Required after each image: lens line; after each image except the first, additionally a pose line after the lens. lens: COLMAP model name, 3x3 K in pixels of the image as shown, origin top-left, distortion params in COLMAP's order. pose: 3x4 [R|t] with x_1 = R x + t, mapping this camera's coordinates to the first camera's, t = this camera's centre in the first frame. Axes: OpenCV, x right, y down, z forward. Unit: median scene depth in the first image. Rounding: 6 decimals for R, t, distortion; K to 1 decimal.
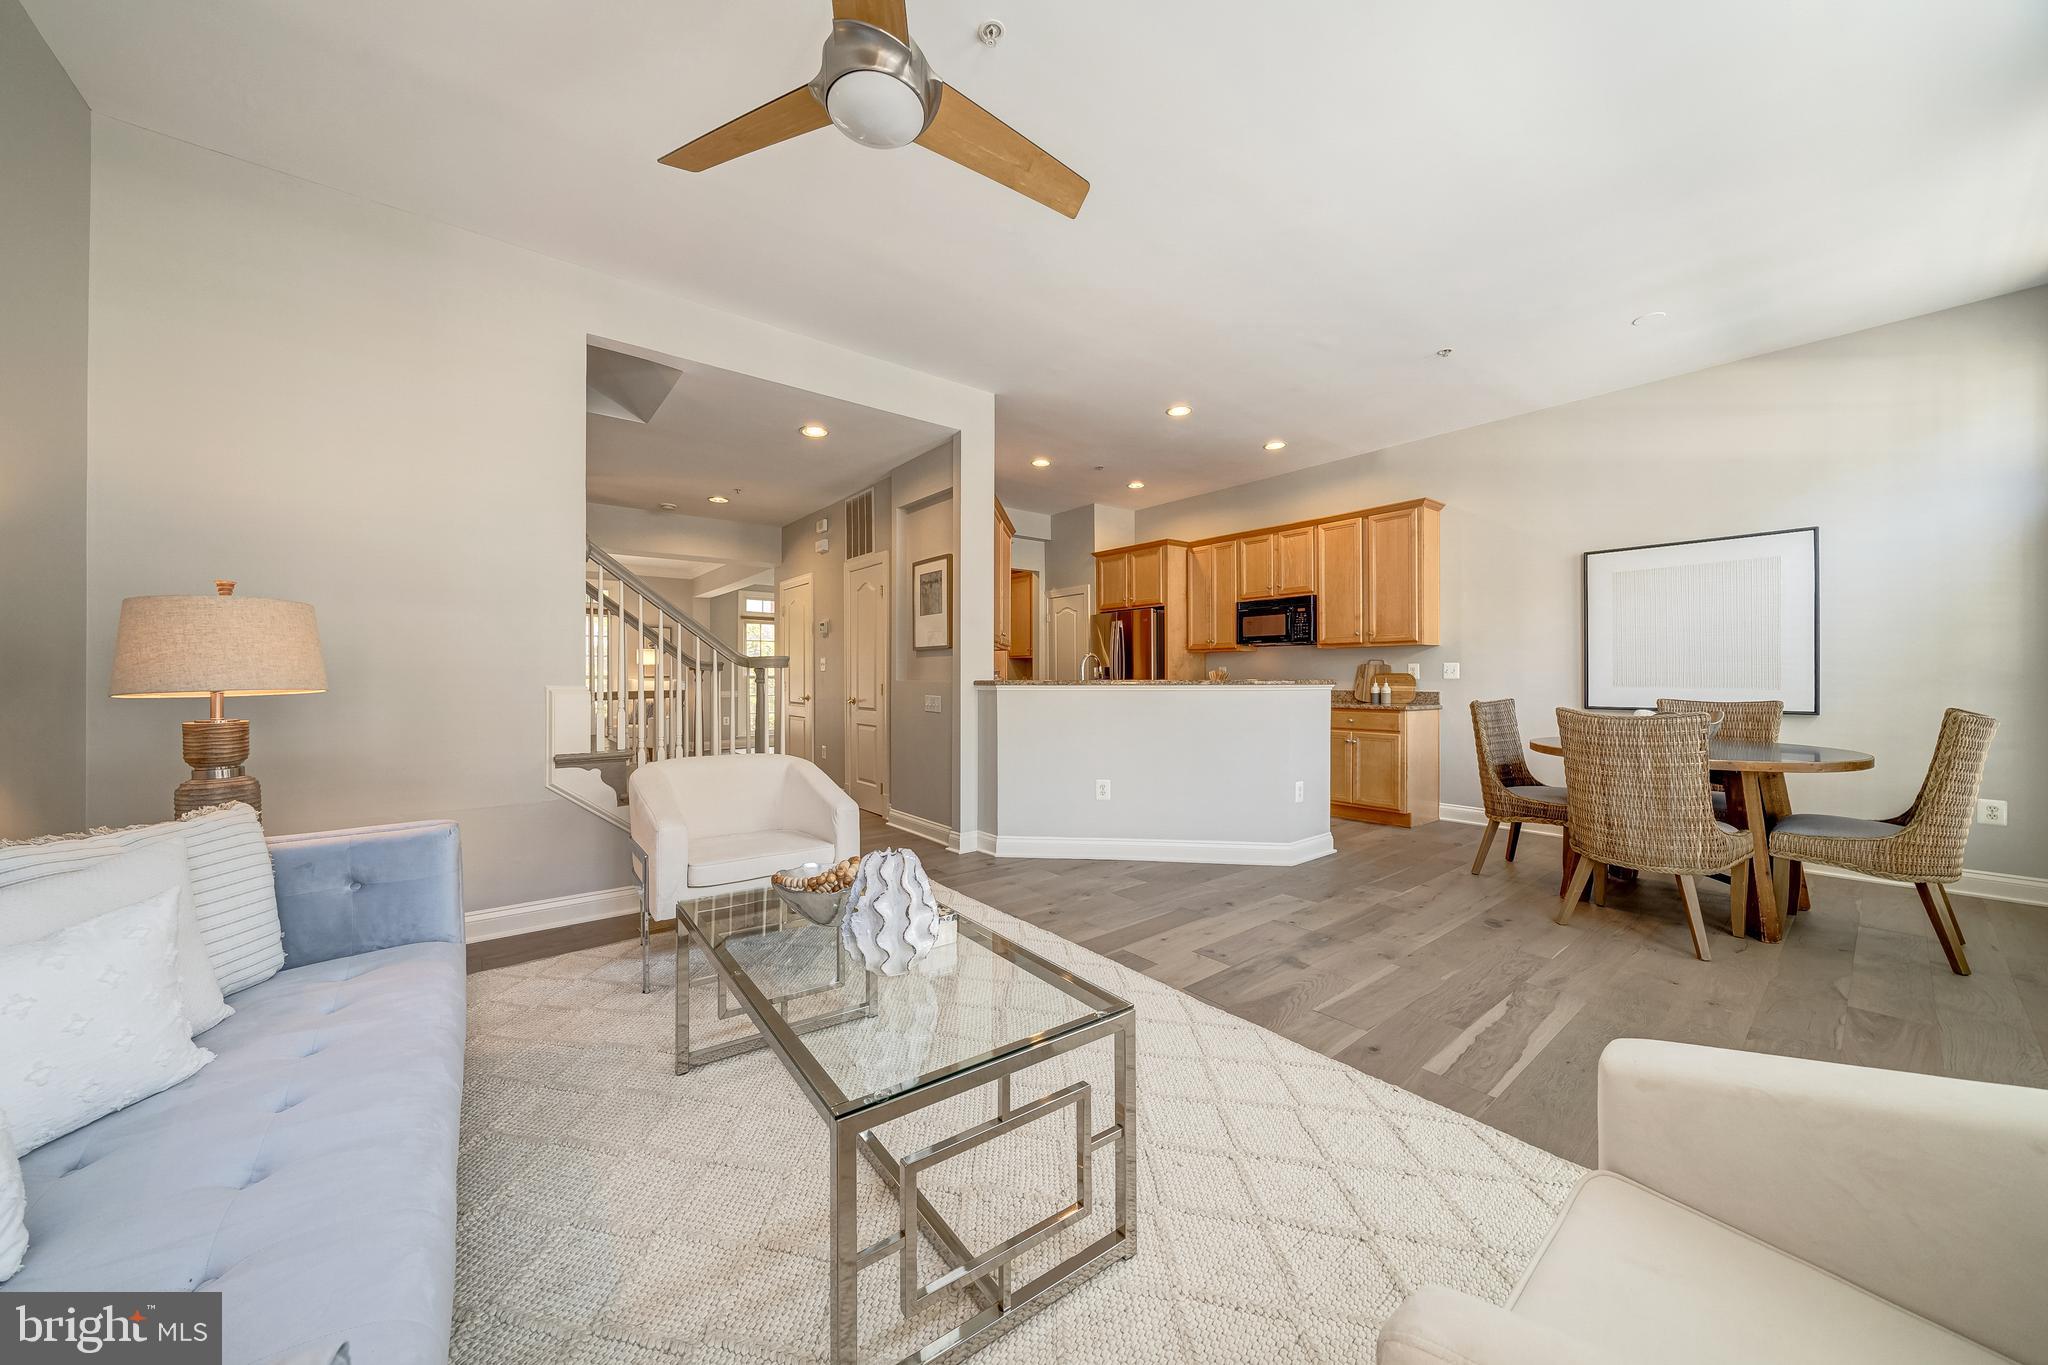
lens RADIAL K [[695.5, 0, 1003.0], [0, 695.5, 676.7], [0, 0, 1]] dist [-0.002667, -0.000054]
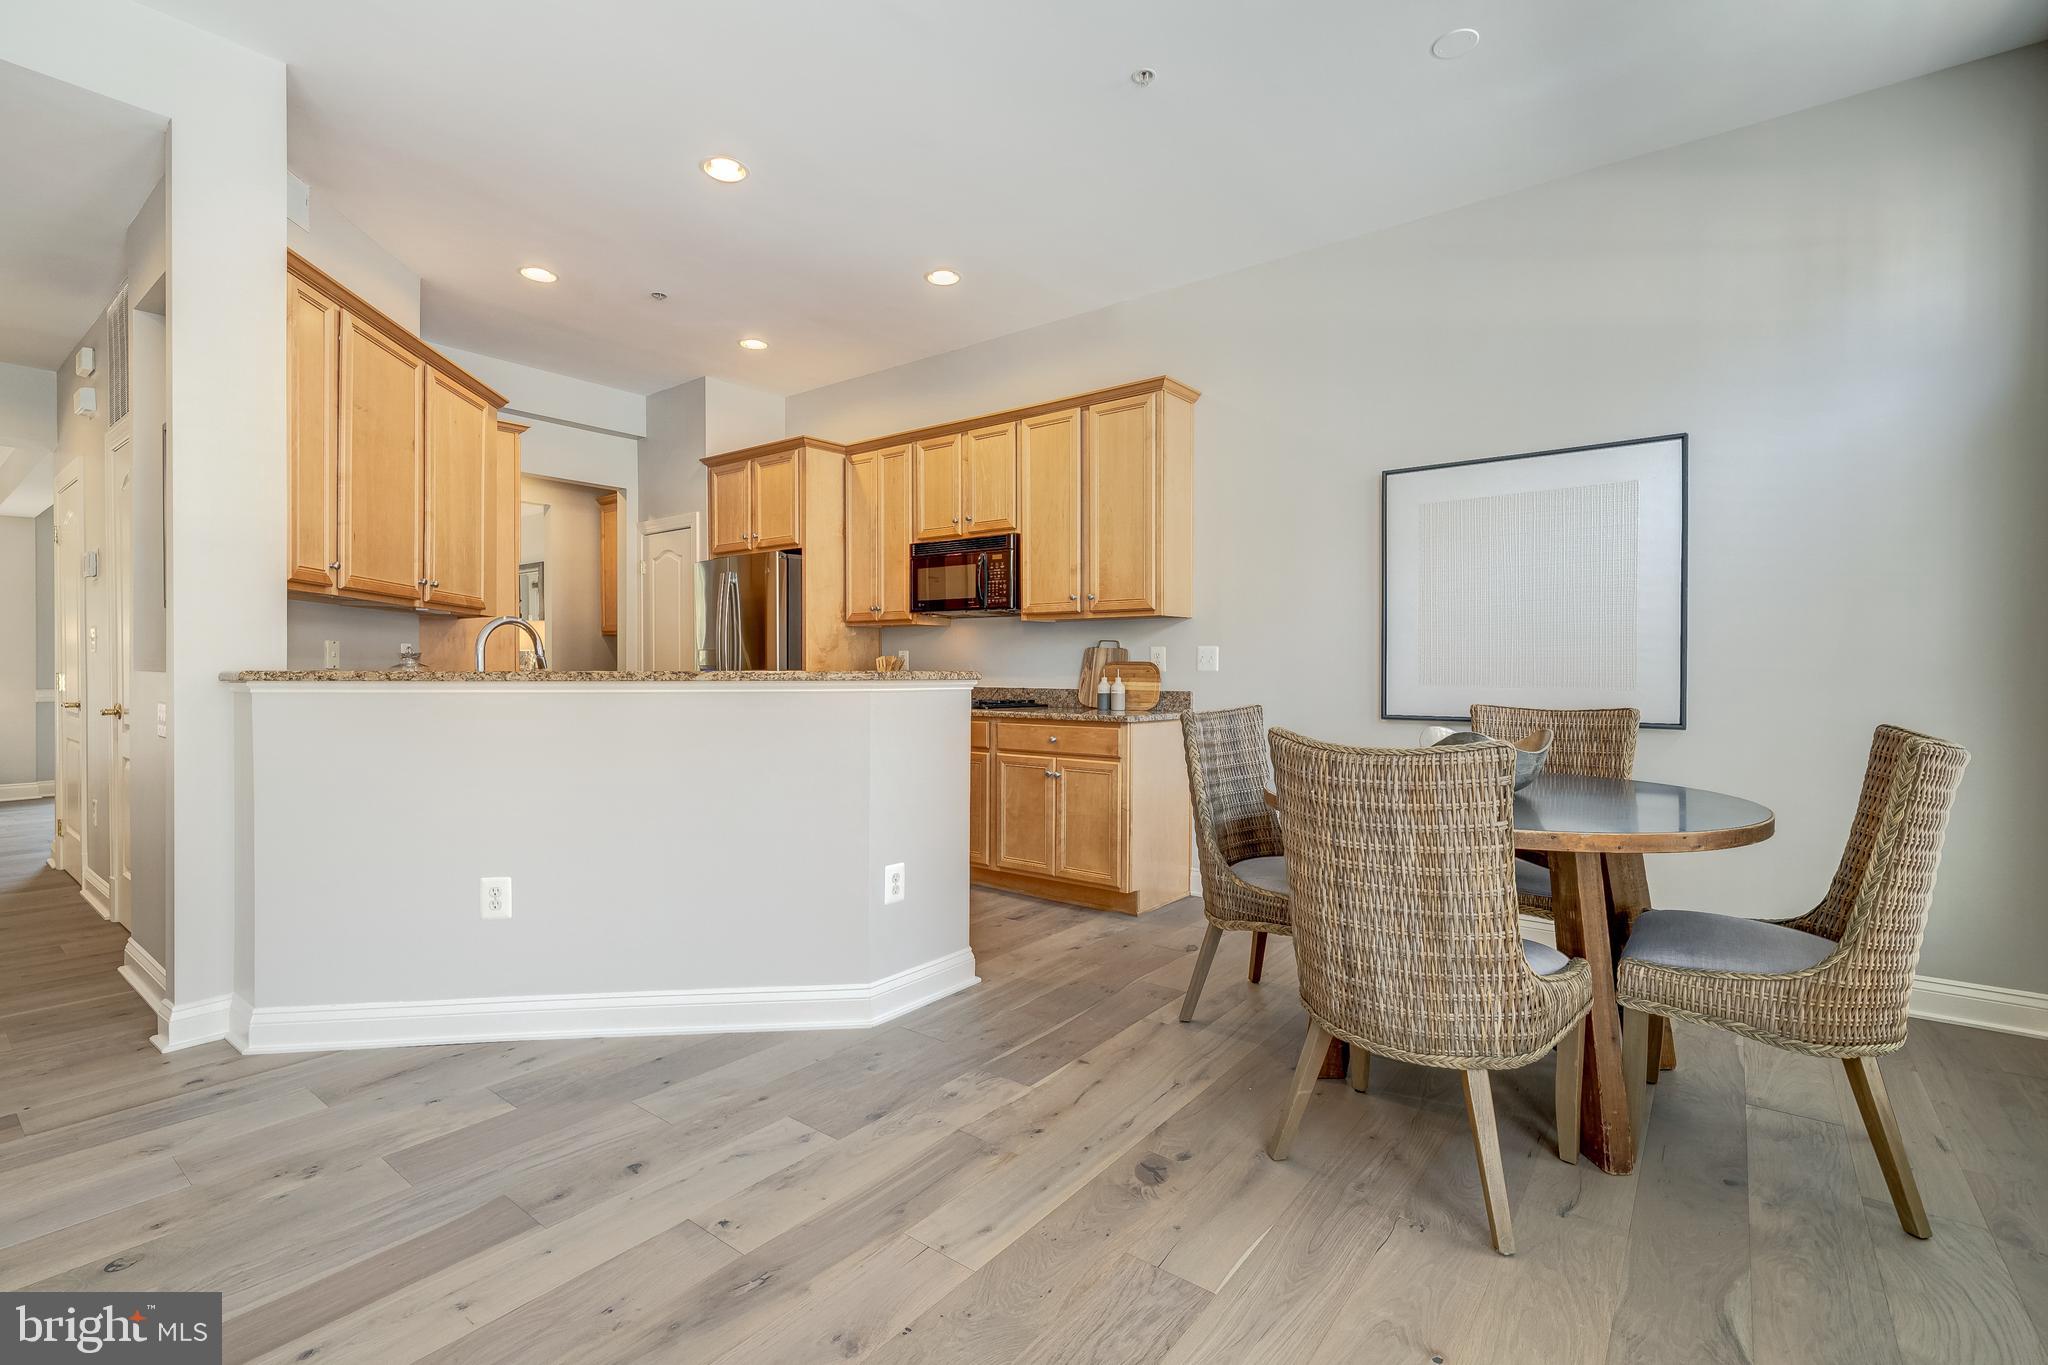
lens RADIAL K [[935.9, 0, 979.0], [0, 935.9, 671.5], [0, 0, 1]] dist [0.004567, -0.000394]
pose [[0.973530, 0.002639, 0.228542, 0.239839], [-0.003824, 0.999981, 0.004746, 0.000503], [-0.228525, -0.005495, 0.973522, 0.213181]]
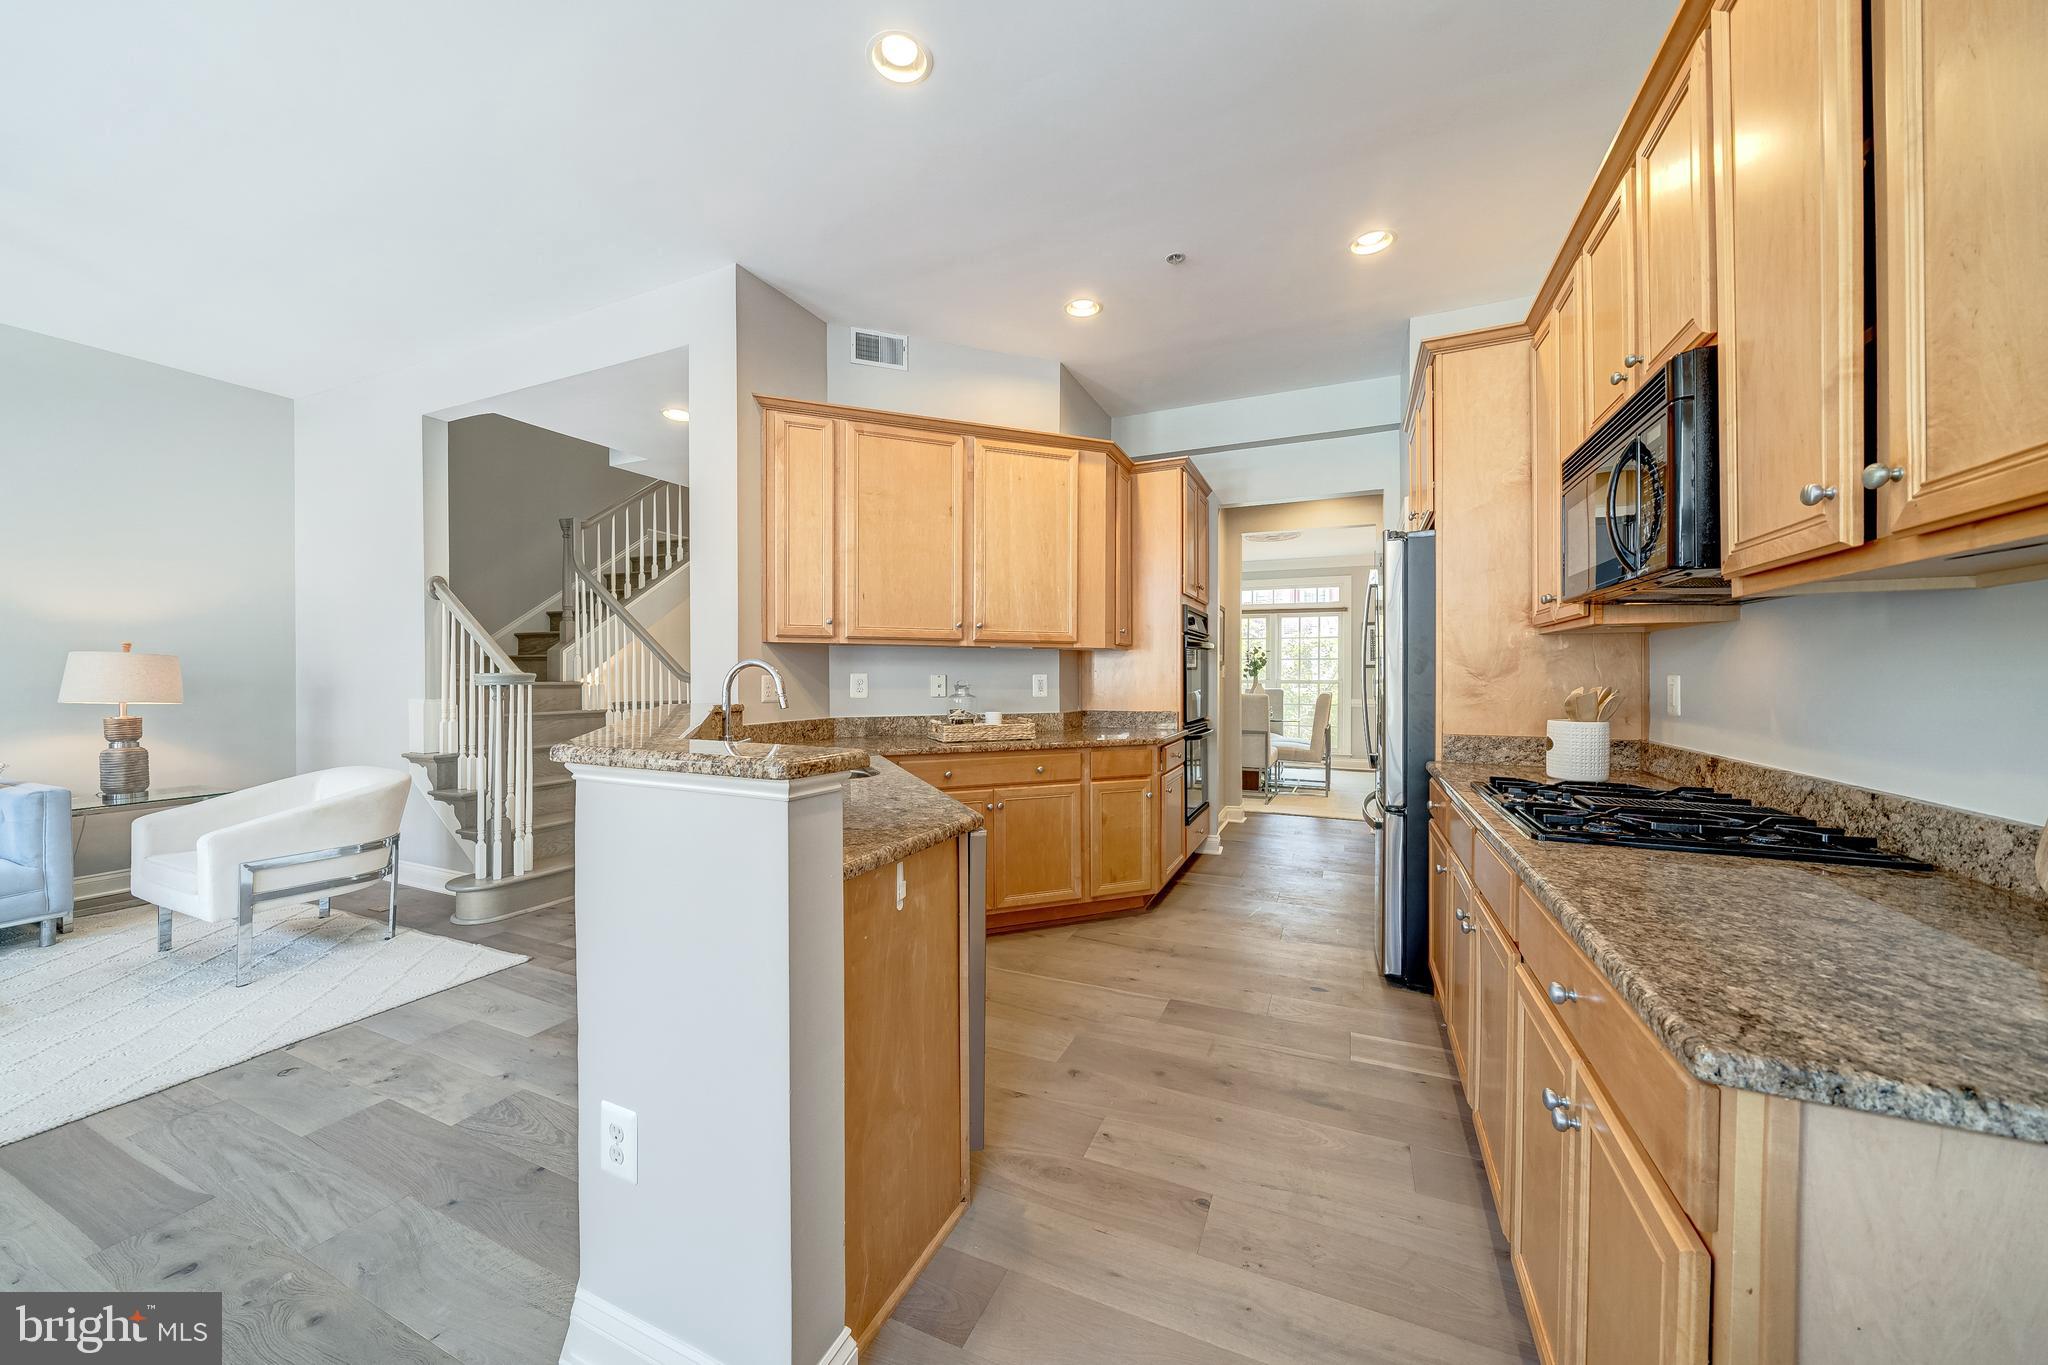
lens RADIAL K [[696.1, 0, 1025.8], [0, 696.1, 674.7], [0, 0, 1]] dist [-0.002633, -0.000072]
pose [[0.475932, 0.002360, -0.879479, 0.564763], [-0.001076, 0.999997, 0.002101, -0.018931], [0.879482, -0.000054, 0.475933, 0.755268]]
